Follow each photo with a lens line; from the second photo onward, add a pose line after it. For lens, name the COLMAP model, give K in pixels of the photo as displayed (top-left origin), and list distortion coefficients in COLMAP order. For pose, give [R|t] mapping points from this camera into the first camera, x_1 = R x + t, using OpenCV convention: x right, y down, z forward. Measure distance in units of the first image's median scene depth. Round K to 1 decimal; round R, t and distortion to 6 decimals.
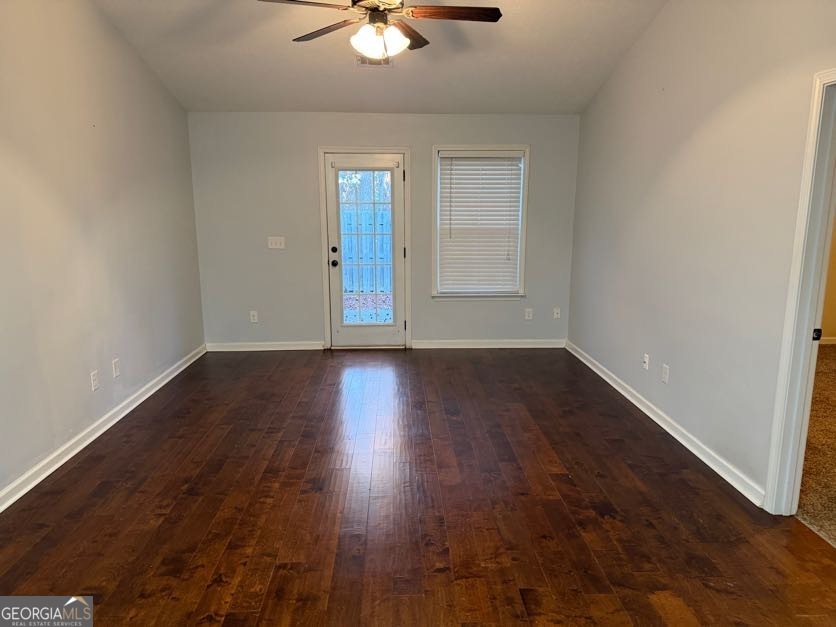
lens RADIAL K [[588.4, 0, 416.7], [0, 588.4, 318.0], [0, 0, 1]] dist [0.146089, -0.229014]
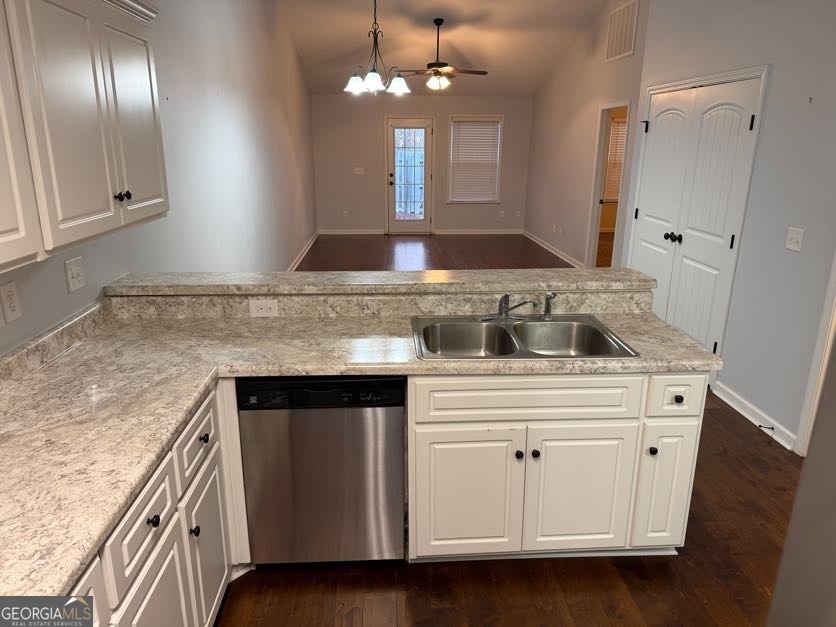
lens RADIAL K [[588.4, 0, 416.7], [0, 588.4, 318.0], [0, 0, 1]] dist [0.146089, -0.229014]
pose [[0.999708, 0.002219, 0.024058, -0.106279], [-0.004571, 0.995158, 0.098182, 0.132287], [-0.023723, -0.098264, 0.994878, -0.786752]]
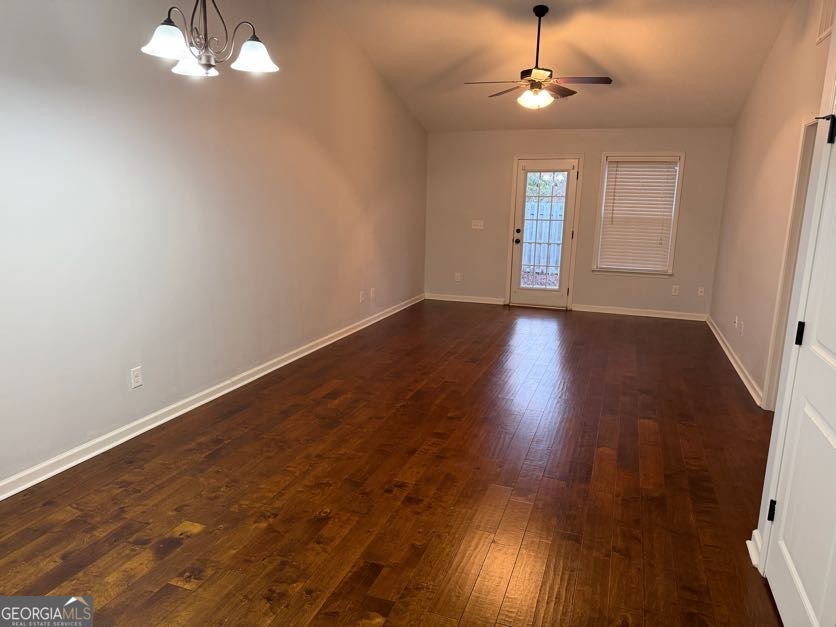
lens RADIAL K [[588.4, 0, 416.7], [0, 588.4, 318.0], [0, 0, 1]] dist [0.146089, -0.229014]
pose [[0.929684, 0.094559, -0.356014, 0.145342], [-0.090804, 0.995495, 0.027286, 0.066818], [0.356990, 0.006960, 0.934082, -0.345798]]
